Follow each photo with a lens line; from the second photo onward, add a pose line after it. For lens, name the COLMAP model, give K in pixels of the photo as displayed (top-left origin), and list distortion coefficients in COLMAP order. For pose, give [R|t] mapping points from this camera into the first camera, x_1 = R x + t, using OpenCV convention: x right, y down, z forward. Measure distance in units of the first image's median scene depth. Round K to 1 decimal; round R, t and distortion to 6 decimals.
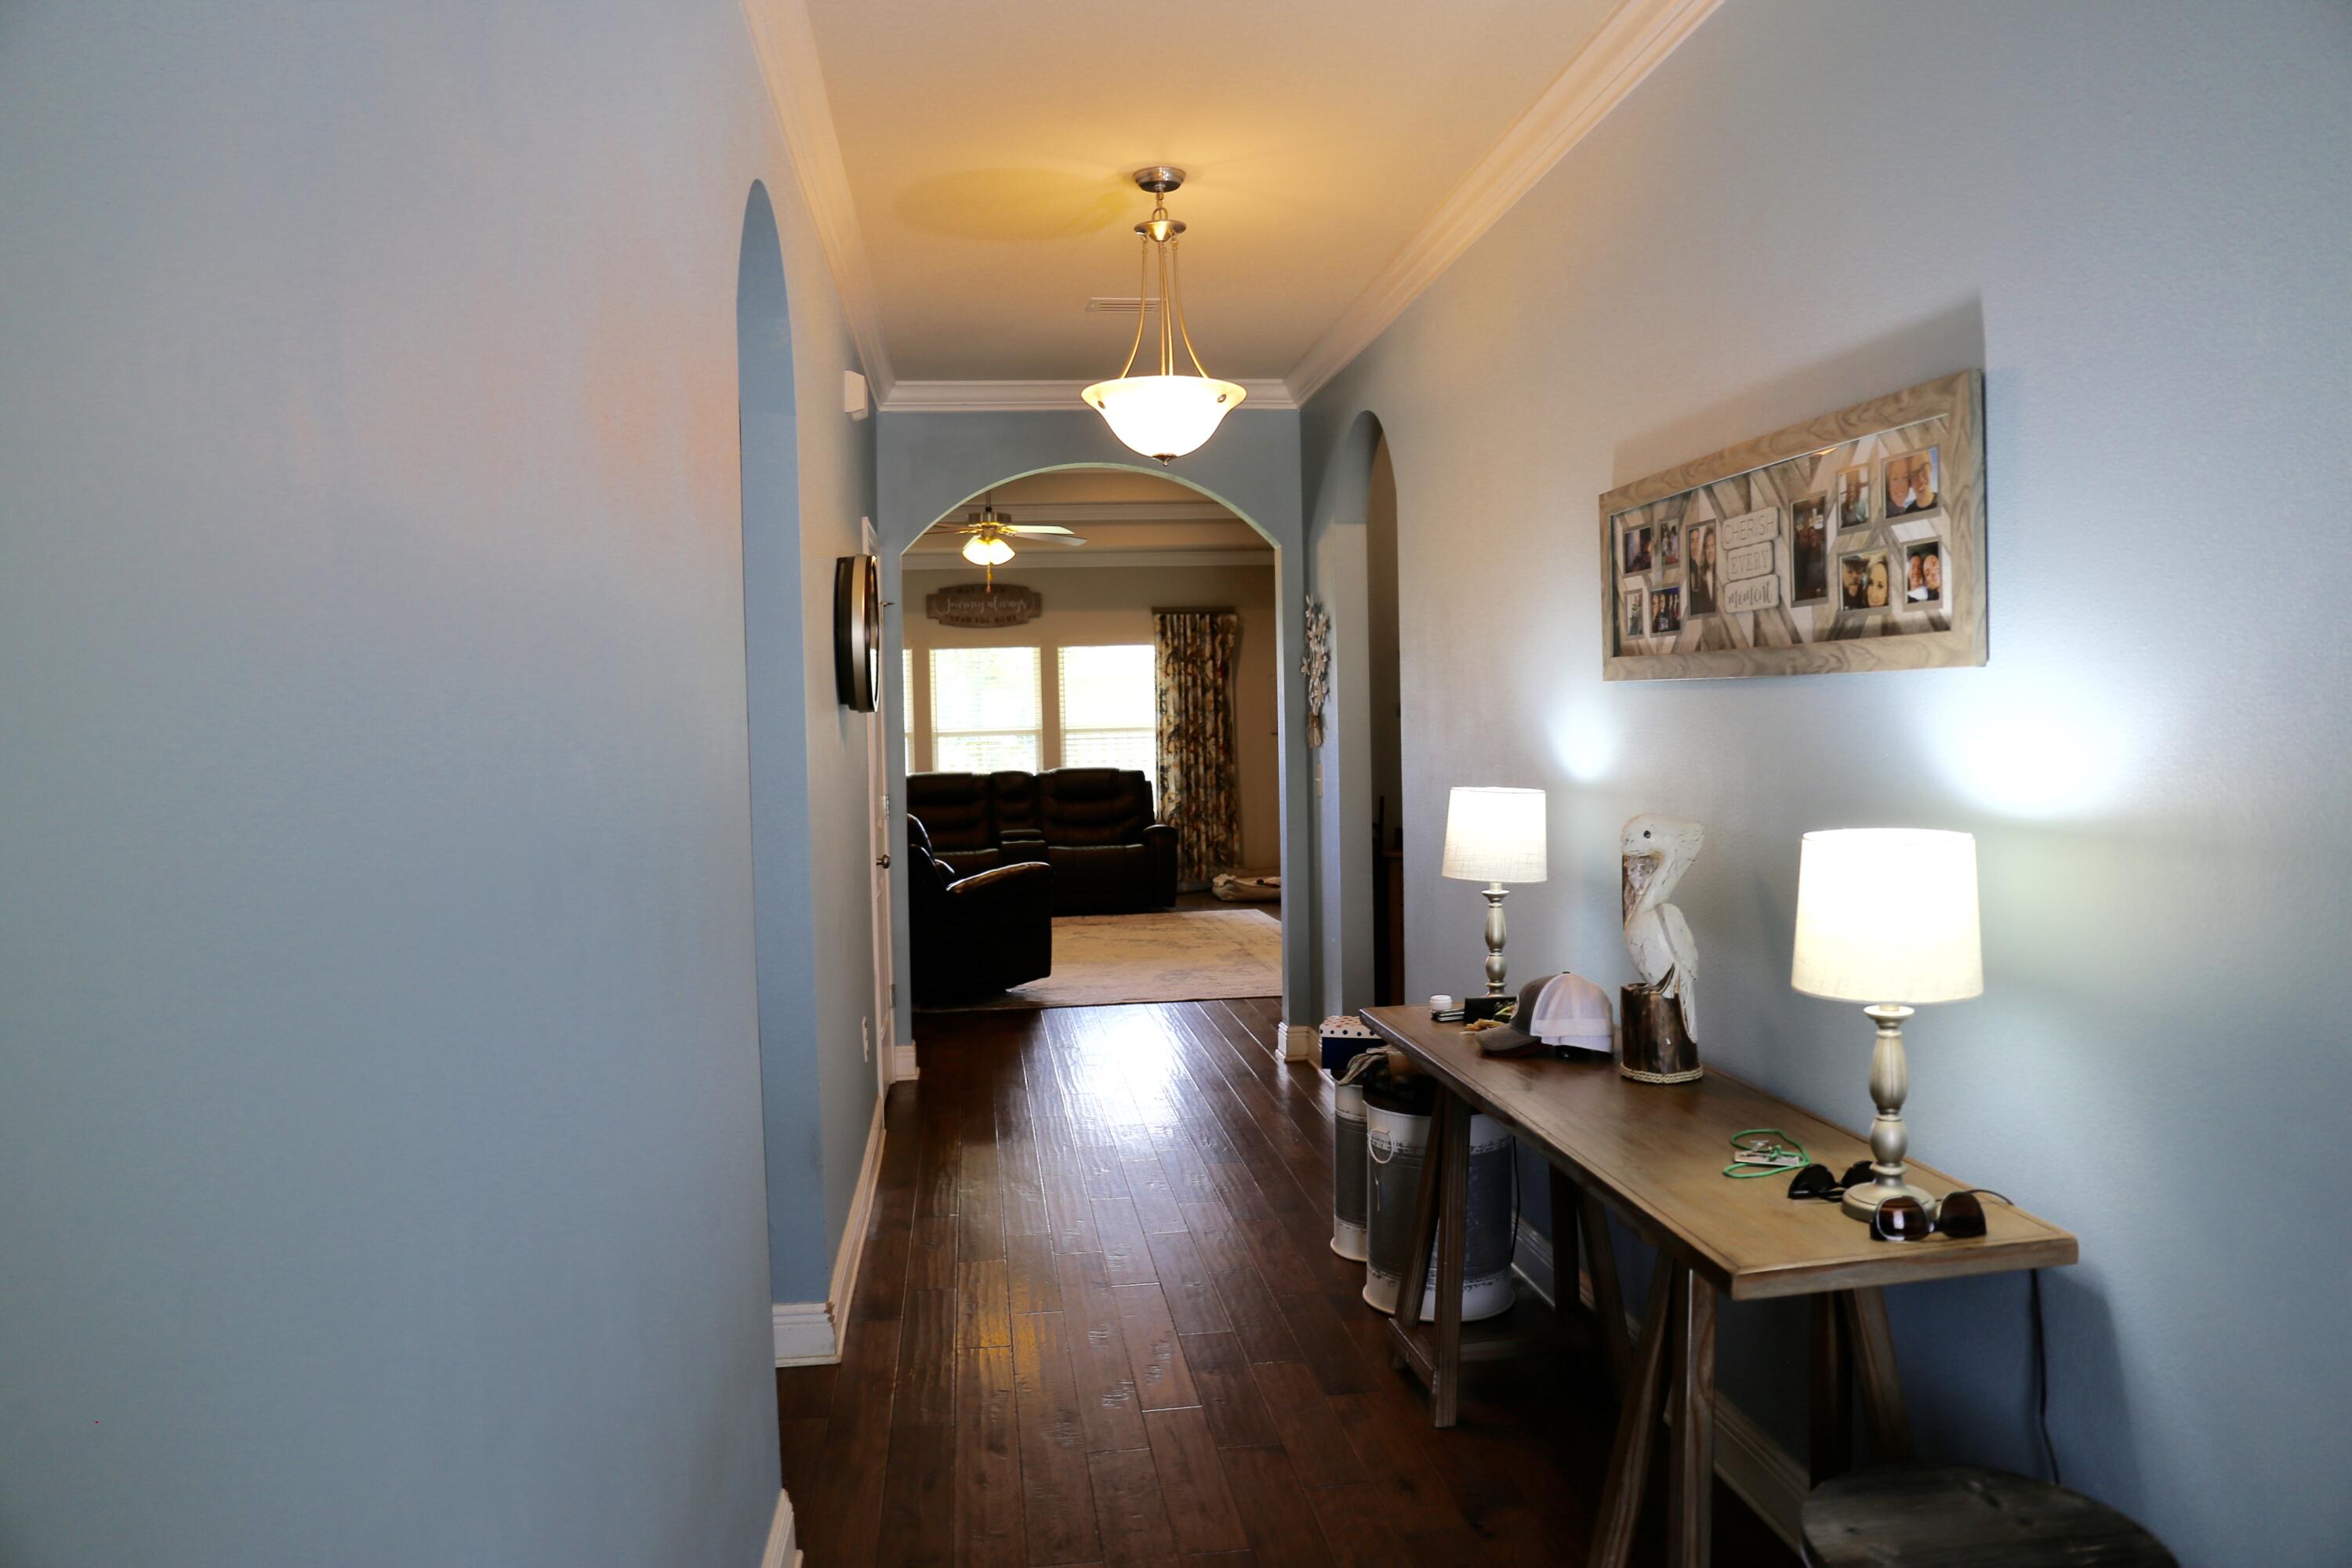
lens RADIAL K [[1640.6, 0, 1189.7], [0, 1640.6, 789.3], [0, 0, 1]] dist [-0.088258, 0.042978]
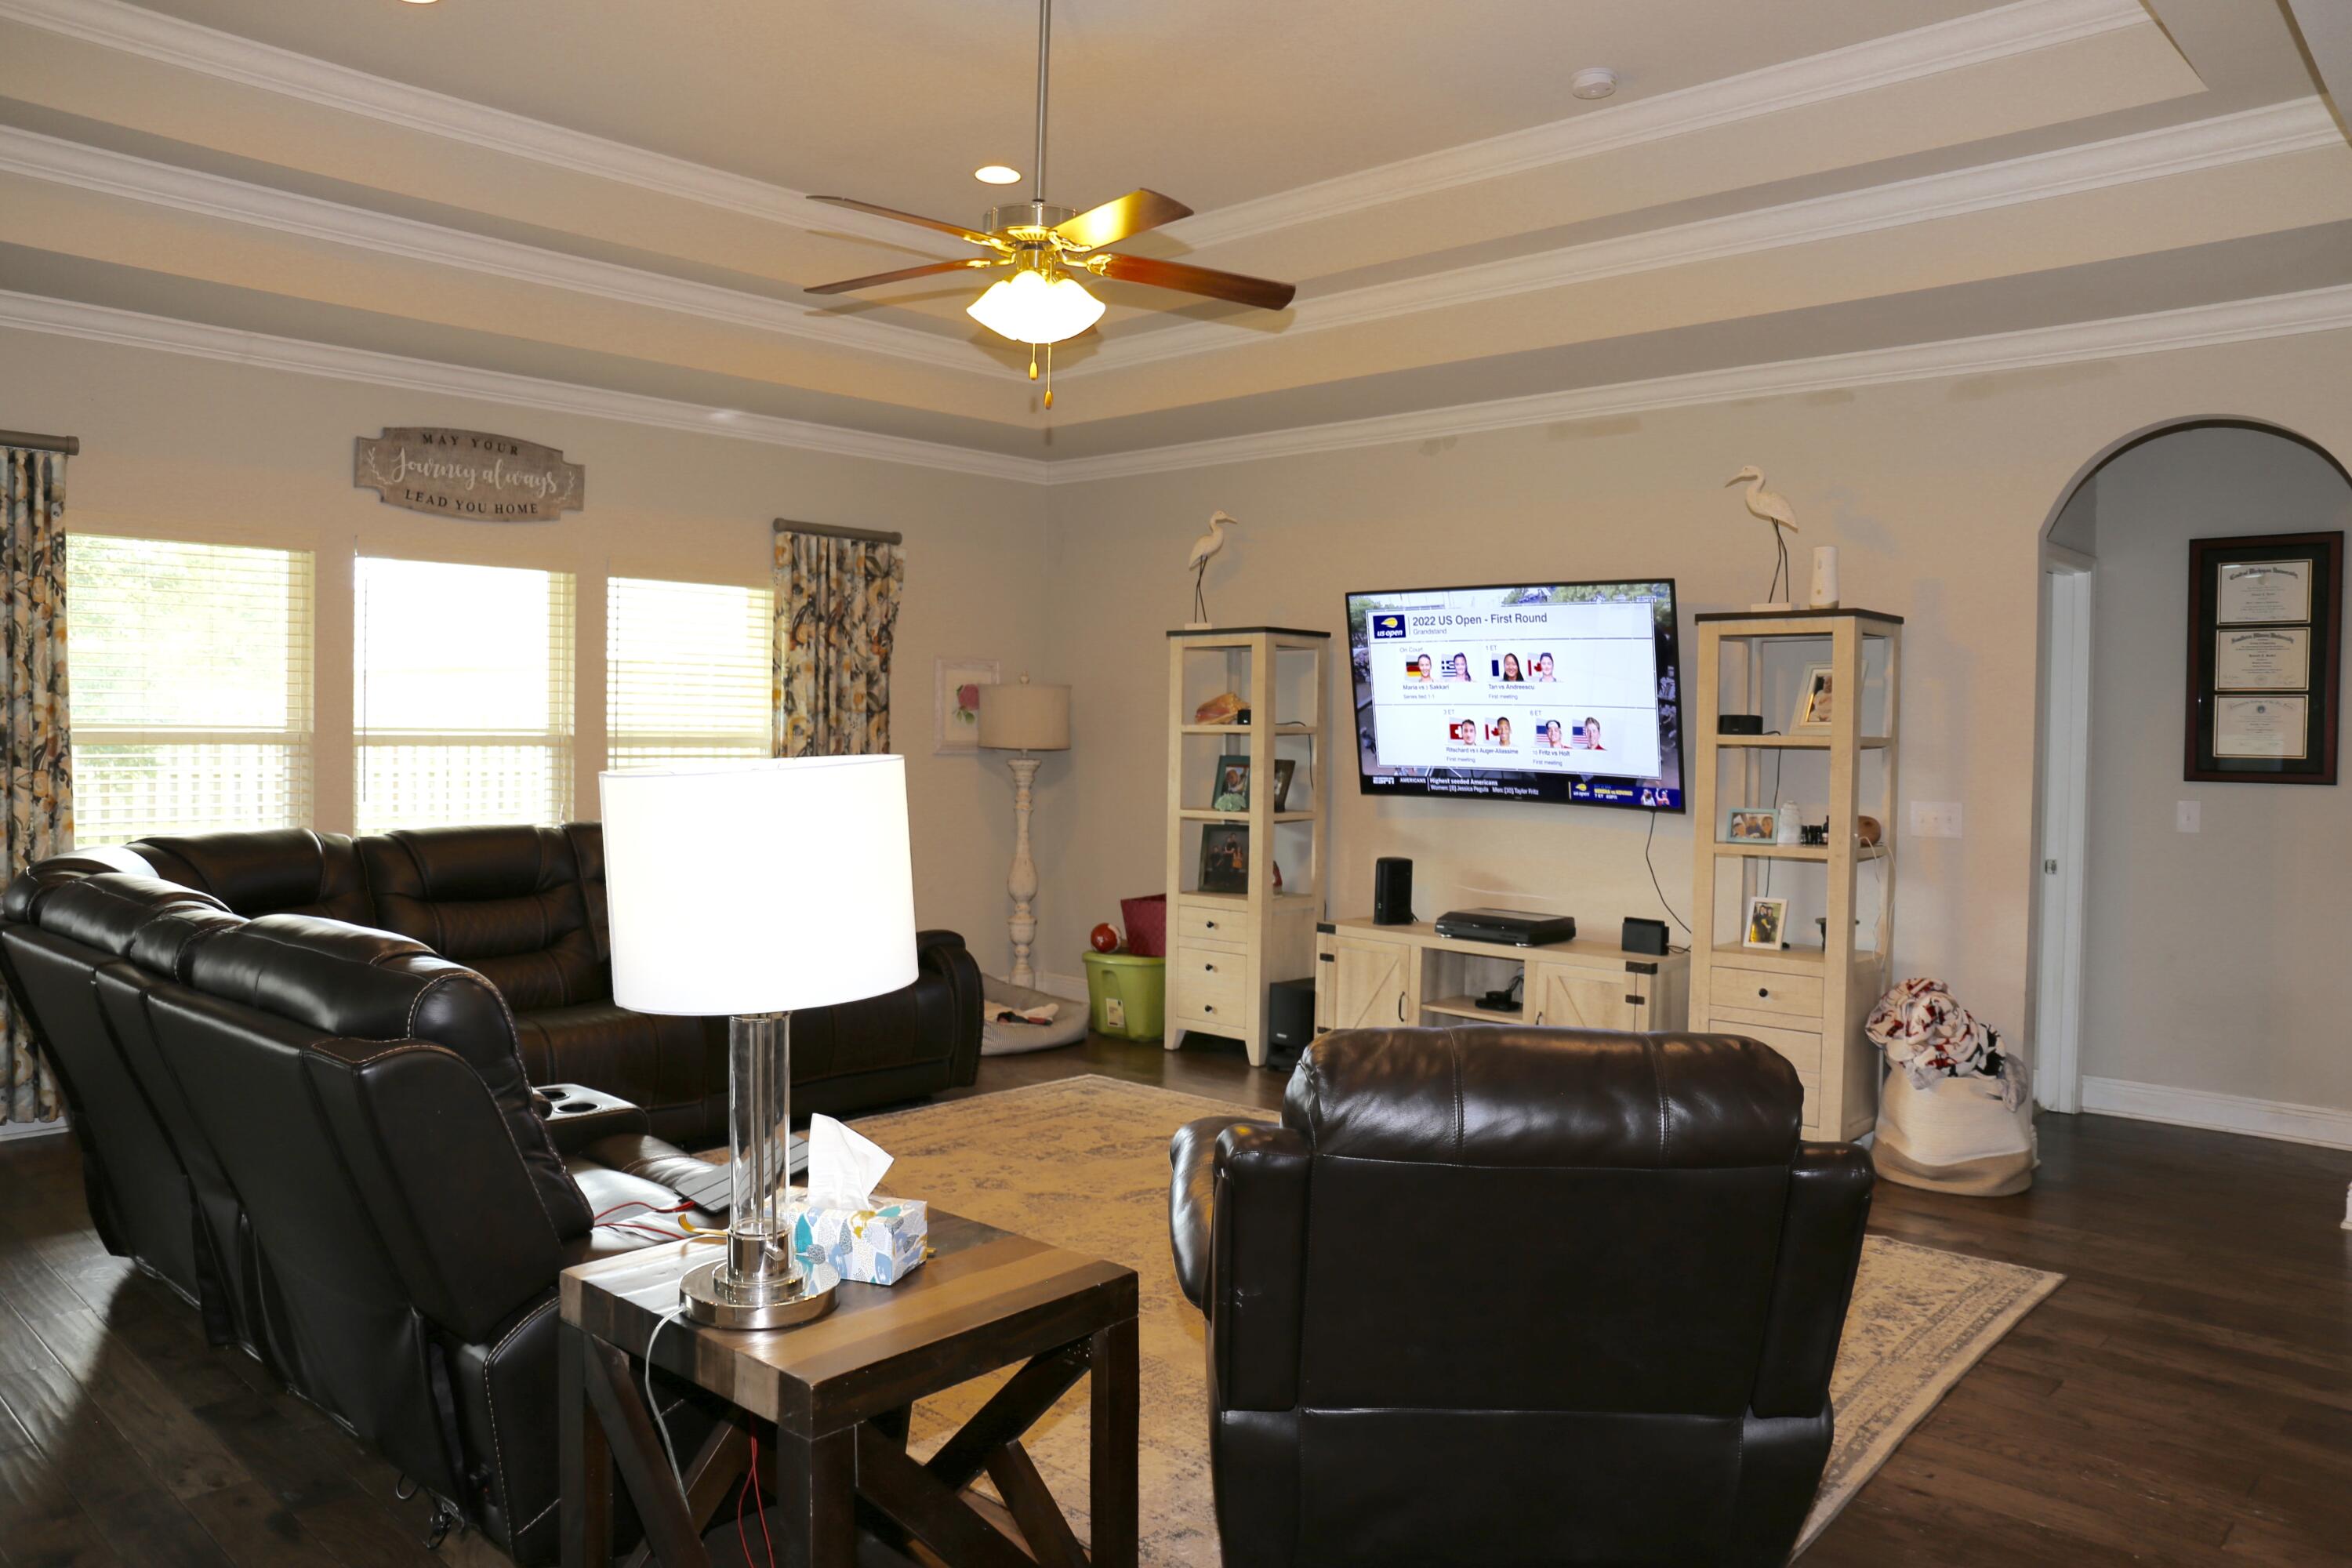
lens RADIAL K [[1640.6, 0, 1179.4], [0, 1640.6, 785.8], [0, 0, 1]] dist [-0.088258, 0.042978]
pose [[0.755945, 0.006684, 0.654601, -0.277053], [0.003634, 0.999890, -0.014407, -0.014274], [-0.654625, 0.013270, 0.755838, 0.510333]]
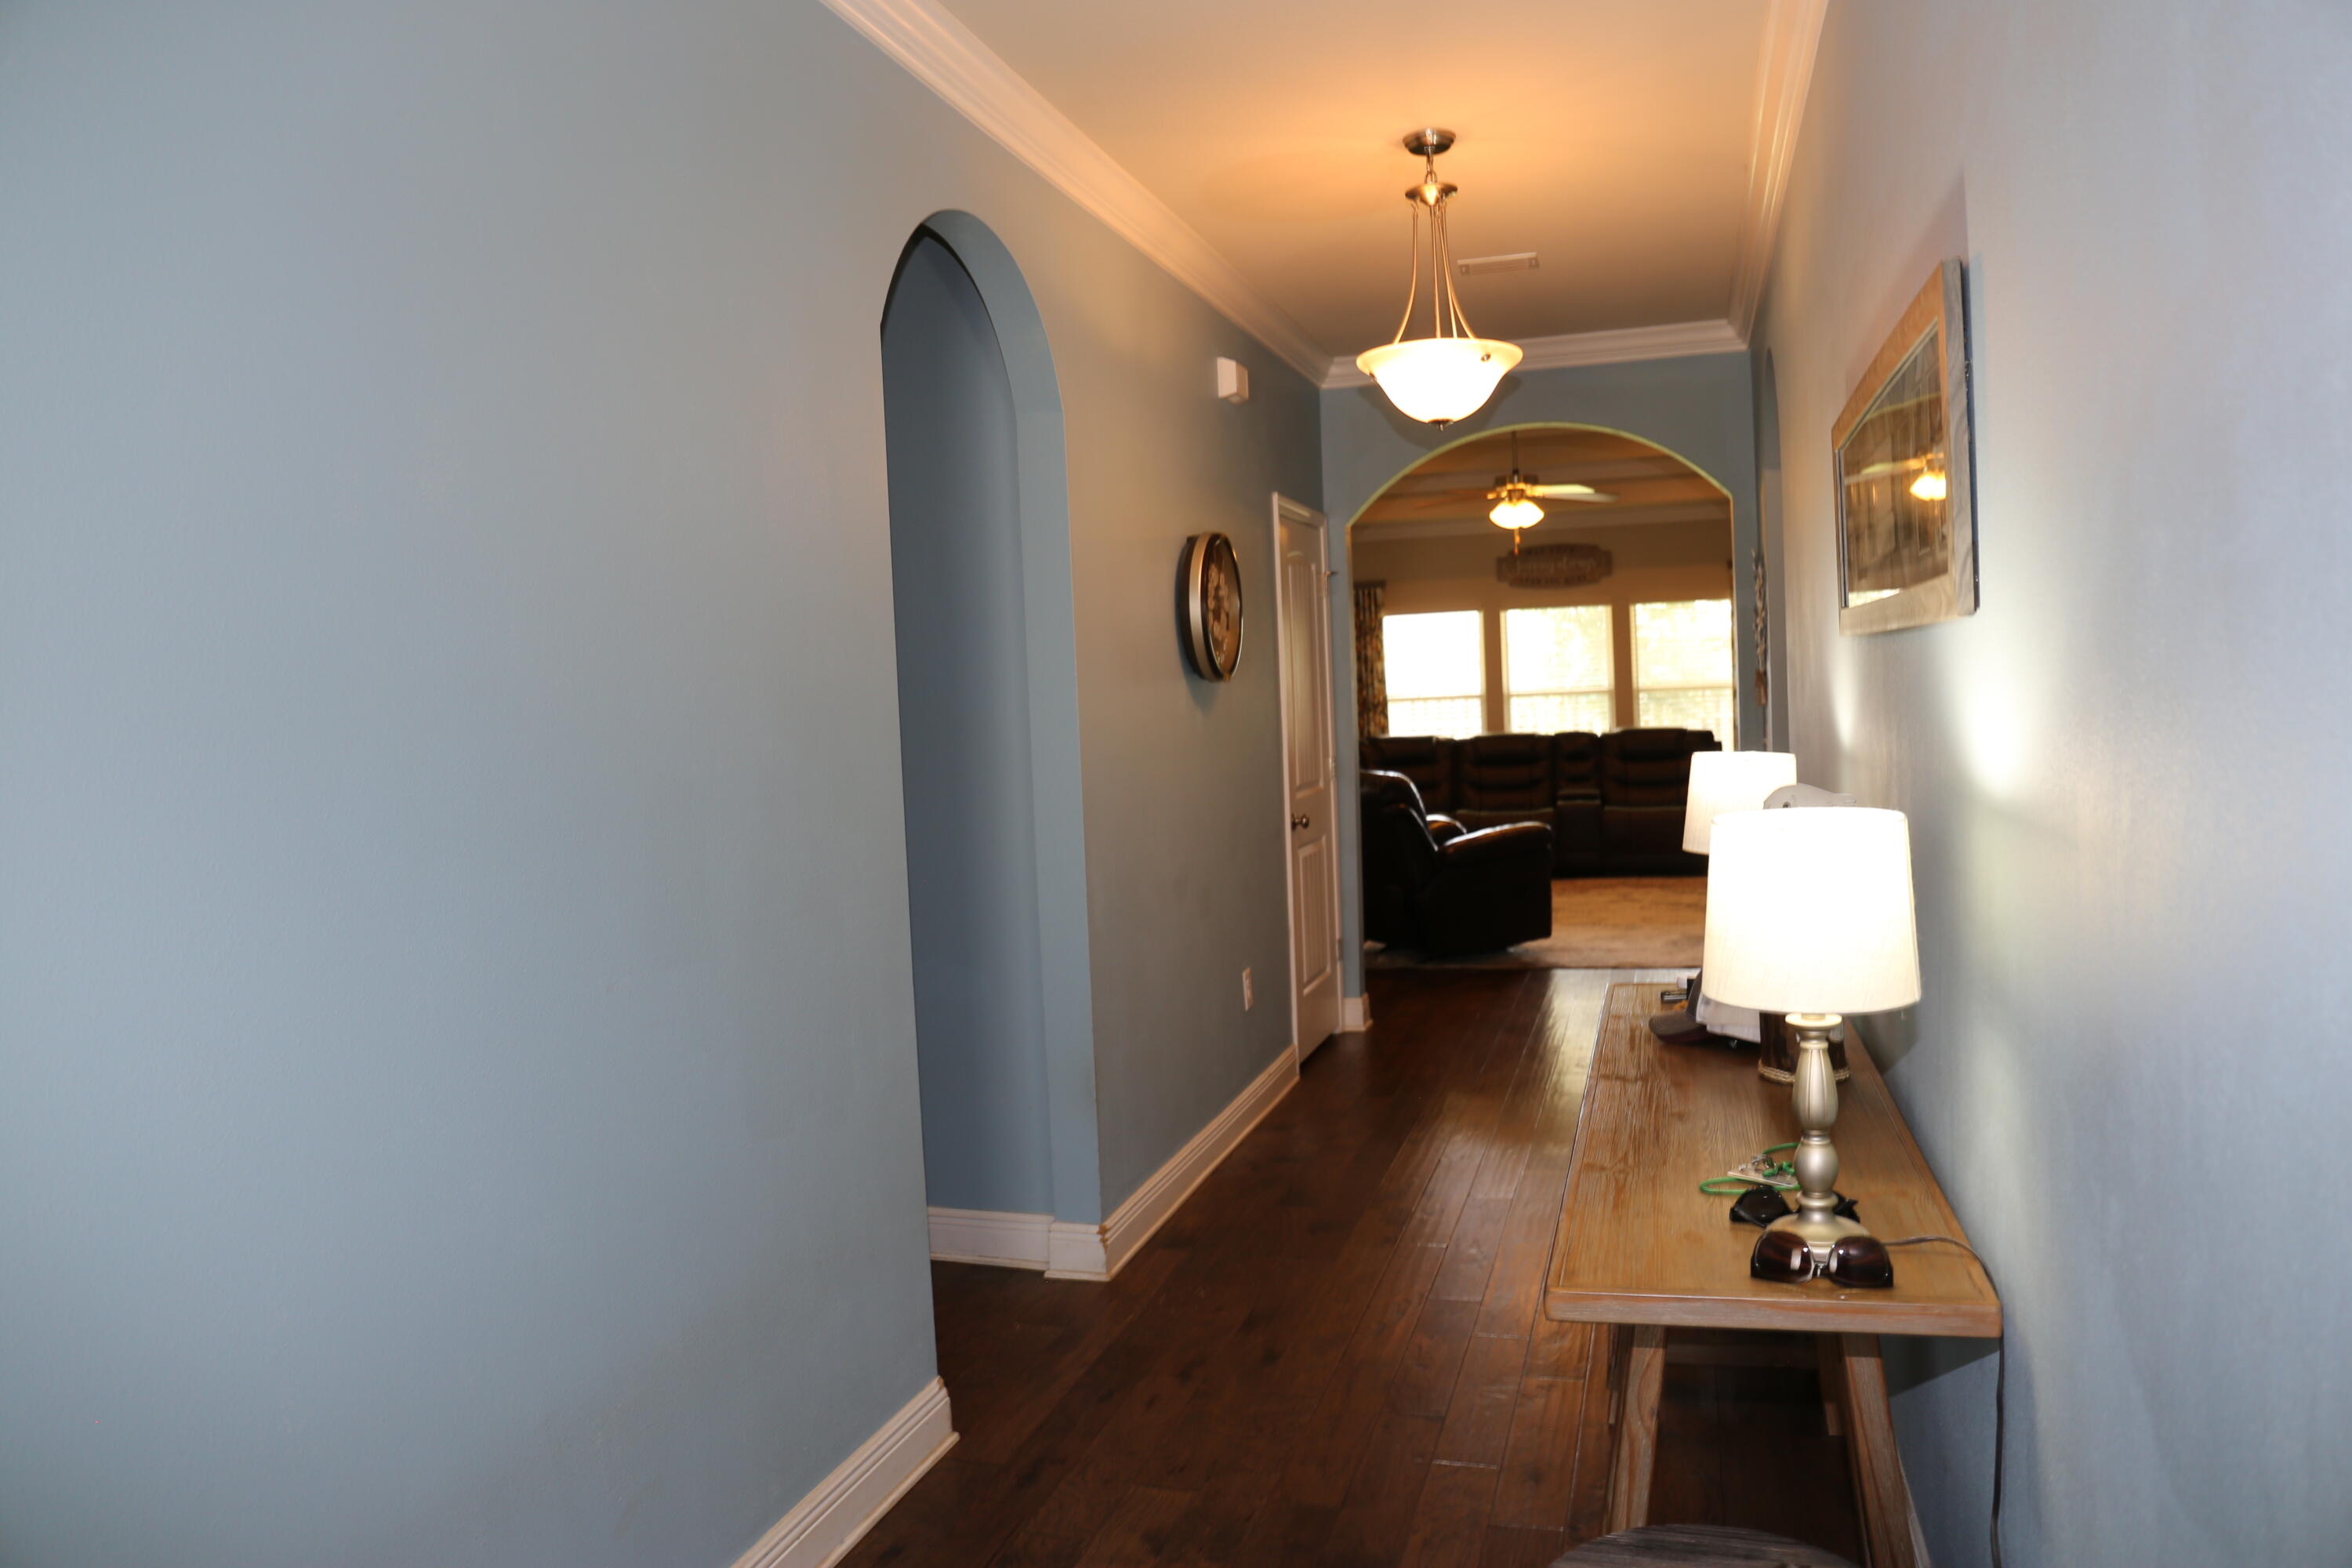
lens RADIAL K [[1602.1, 0, 1181.2], [0, 1602.1, 788.6], [0, 0, 1]] dist [-0.086546, 0.023302]
pose [[0.907604, 0.006883, -0.419771, 0.077822], [0.004060, 0.999675, 0.025170, -0.001512], [0.419808, -0.024549, 0.907281, 0.015031]]
